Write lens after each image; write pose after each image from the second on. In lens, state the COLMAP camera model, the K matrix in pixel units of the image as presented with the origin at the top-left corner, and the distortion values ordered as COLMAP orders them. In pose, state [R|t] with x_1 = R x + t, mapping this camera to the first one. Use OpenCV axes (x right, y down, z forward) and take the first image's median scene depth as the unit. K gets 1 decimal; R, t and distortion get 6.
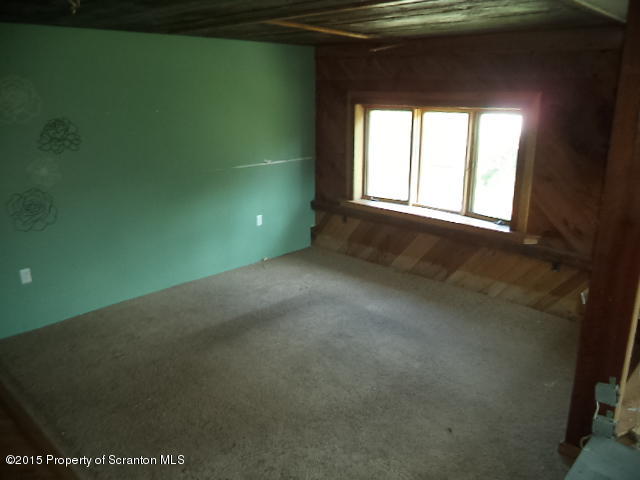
lens RADIAL K [[515.4, 0, 320.0], [0, 515.4, 240.0], [0, 0, 1]] dist [-0.038471, 0.002416]
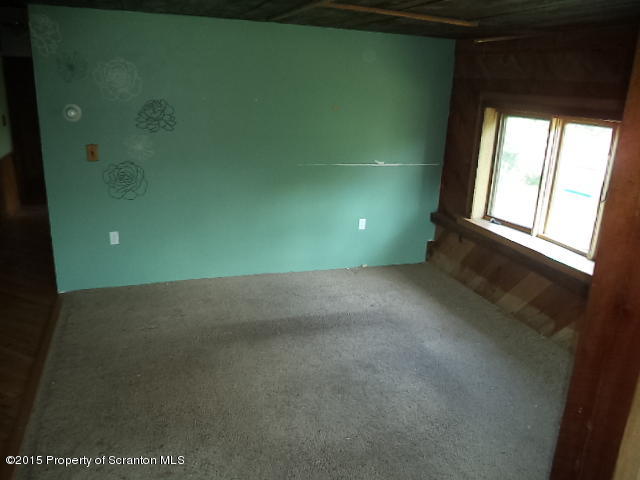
lens RADIAL K [[515.4, 0, 320.0], [0, 515.4, 240.0], [0, 0, 1]] dist [-0.038471, 0.002416]
pose [[0.889543, 0.172470, -0.423046, 0.229501], [-0.172080, 0.984293, 0.039448, -0.035877], [0.423205, 0.037707, 0.905249, 0.129563]]
